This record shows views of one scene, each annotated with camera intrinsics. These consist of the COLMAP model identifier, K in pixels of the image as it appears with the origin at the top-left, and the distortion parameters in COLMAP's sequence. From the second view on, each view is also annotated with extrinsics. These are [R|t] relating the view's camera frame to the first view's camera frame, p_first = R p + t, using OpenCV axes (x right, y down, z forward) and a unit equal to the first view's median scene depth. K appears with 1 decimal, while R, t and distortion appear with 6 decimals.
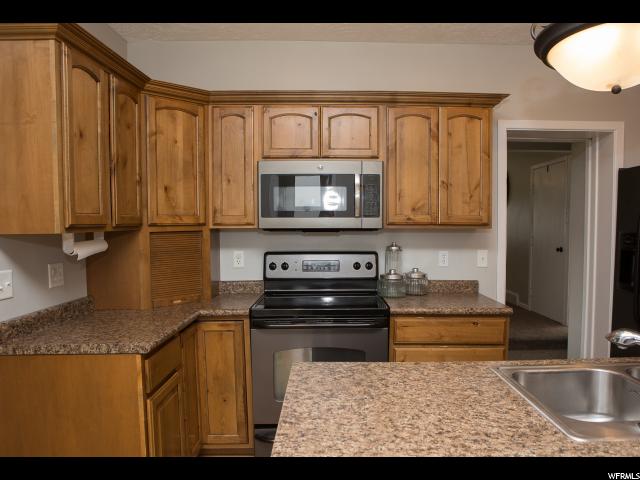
lens RADIAL K [[475.7, 0, 335.2], [0, 475.7, 241.8], [0, 0, 1]] dist [-0.077666, 0.001783]
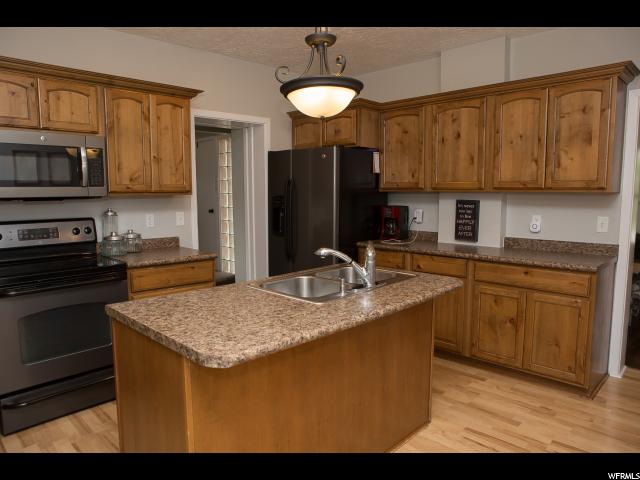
lens RADIAL K [[445.6, 0, 317.3], [0, 445.6, 239.3], [0, 0, 1]] dist [-0.043691, 0.004698]
pose [[0.722363, -0.080240, 0.686843, -0.268176], [0.030923, 0.996000, 0.083835, 0.001832], [-0.690822, -0.039320, 0.721955, -0.117793]]
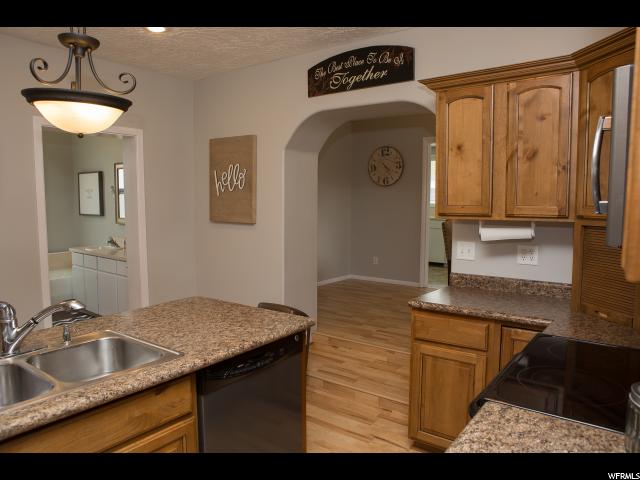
lens RADIAL K [[463.9, 0, 320.0], [0, 463.9, 240.0], [0, 0, 1]] dist [-0.057290, 0.000866]
pose [[-0.622045, 0.074899, -0.779391, 0.525946], [-0.029627, 0.992450, 0.119019, -0.073910], [0.782421, 0.097126, -0.615129, 1.037402]]
